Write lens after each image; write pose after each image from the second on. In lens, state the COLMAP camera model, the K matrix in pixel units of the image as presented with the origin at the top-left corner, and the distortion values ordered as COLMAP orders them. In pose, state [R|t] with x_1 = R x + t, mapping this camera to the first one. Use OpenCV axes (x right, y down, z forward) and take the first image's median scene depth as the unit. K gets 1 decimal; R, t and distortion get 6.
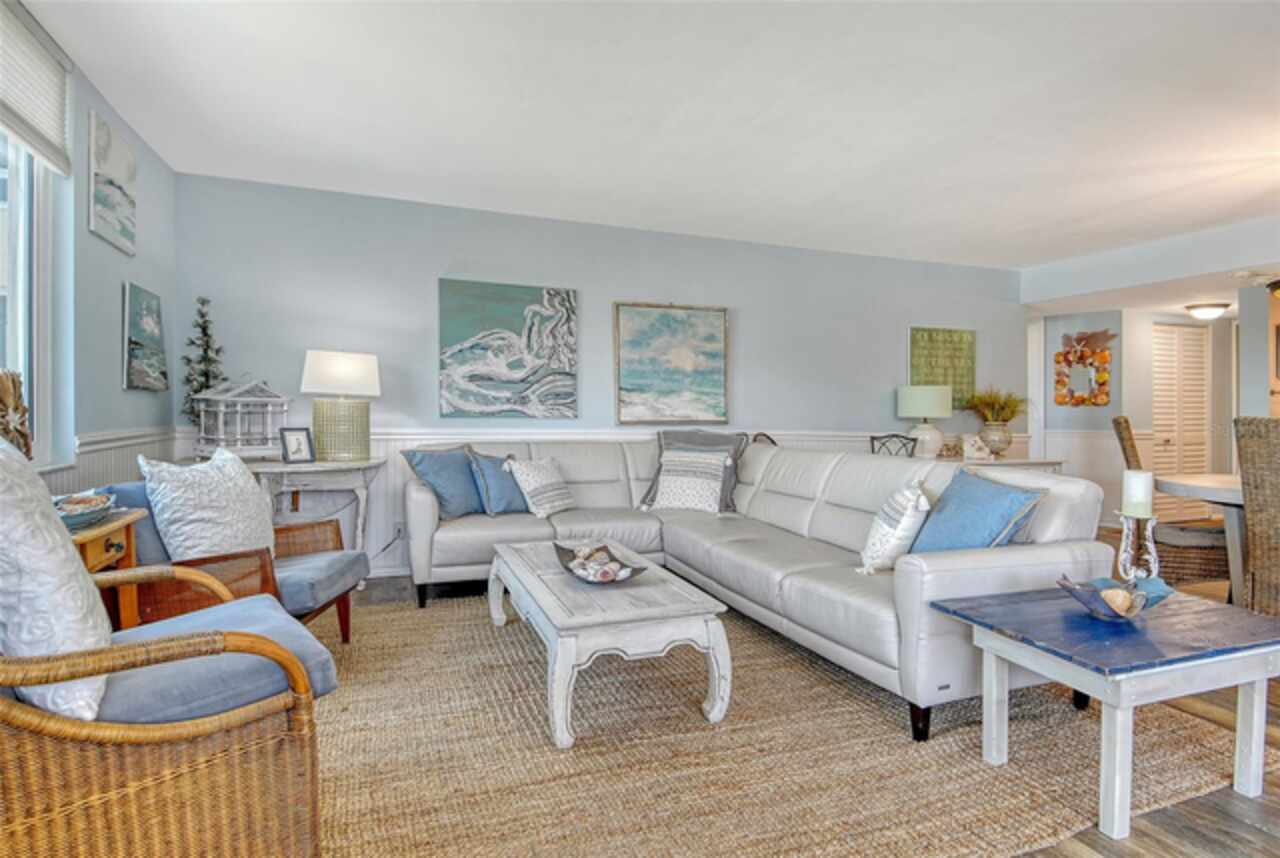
lens RADIAL K [[675.7, 0, 640.0], [0, 675.7, 429.0], [0, 0, 1]] dist [0.023800, -0.028425]
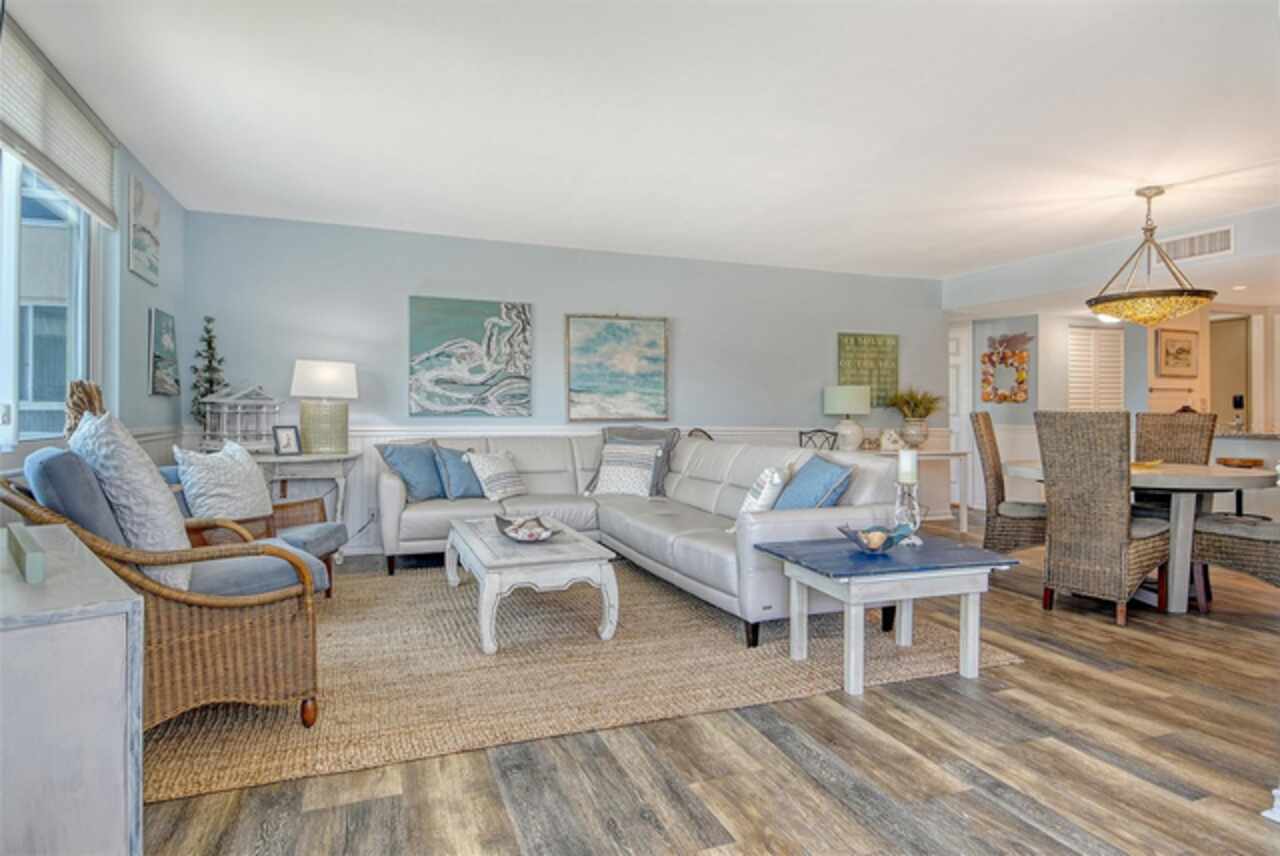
lens RADIAL K [[723.8, 0, 639.8], [0, 723.8, 397.9], [0, 0, 1]] dist [0.003720, -0.001067]
pose [[0.999954, -0.006852, 0.006683, 0.098234], [0.007146, 0.998957, -0.045107, 0.010774], [-0.006367, 0.045153, 0.998960, -0.259640]]
